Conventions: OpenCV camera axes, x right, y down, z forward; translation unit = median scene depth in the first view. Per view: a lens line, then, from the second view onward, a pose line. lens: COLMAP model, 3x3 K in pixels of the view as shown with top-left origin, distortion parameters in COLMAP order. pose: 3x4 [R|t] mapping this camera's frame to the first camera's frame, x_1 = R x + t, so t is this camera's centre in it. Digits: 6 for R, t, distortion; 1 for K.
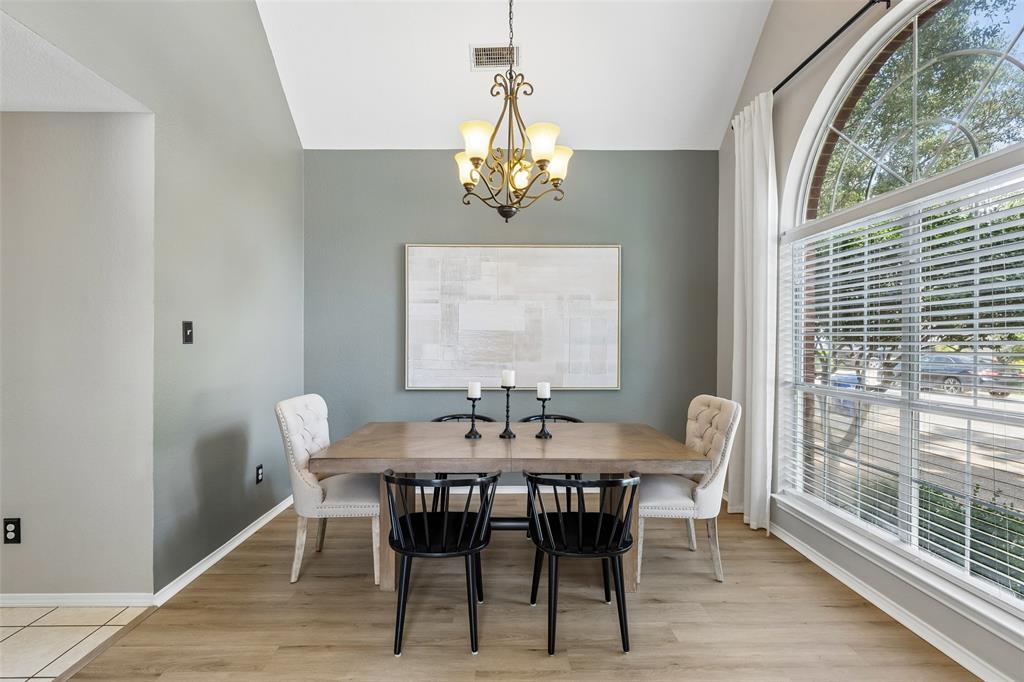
lens RADIAL K [[479.6, 0, 512.7], [0, 479.6, 339.0], [0, 0, 1]] dist [0.000020, -0.000318]
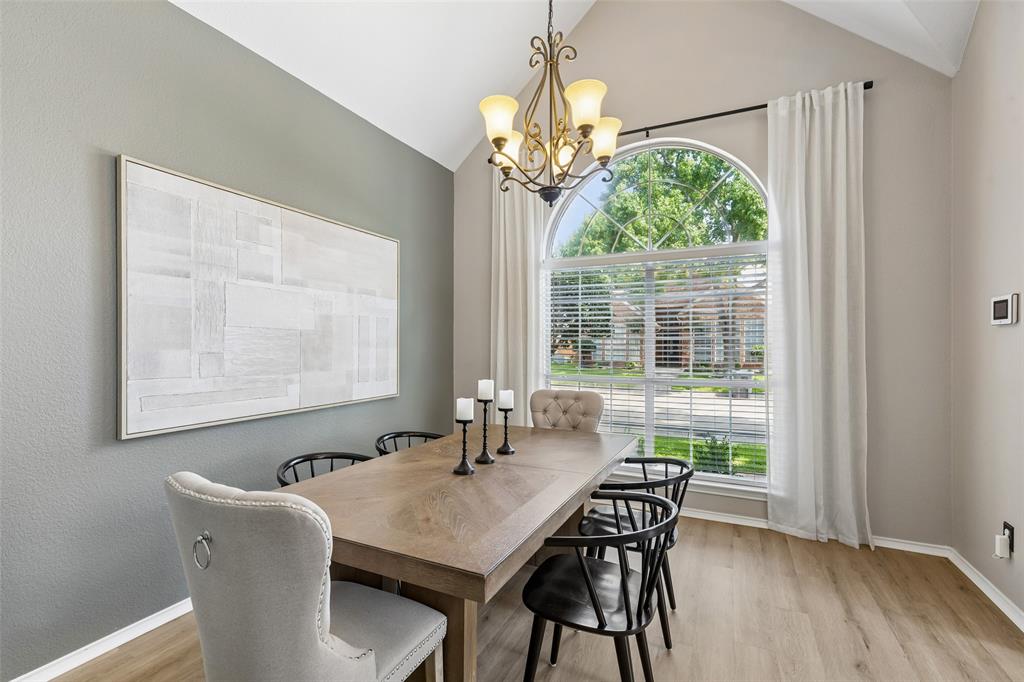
lens RADIAL K [[462.3, 0, 508.3], [0, 462.3, 339.4], [0, 0, 1]] dist [0.004728, 0.001326]
pose [[0.470299, 0.006749, 0.882482, -0.463168], [-0.002231, 0.999977, -0.006458, 0.001372], [-0.882505, 0.001068, 0.470303, 0.402120]]
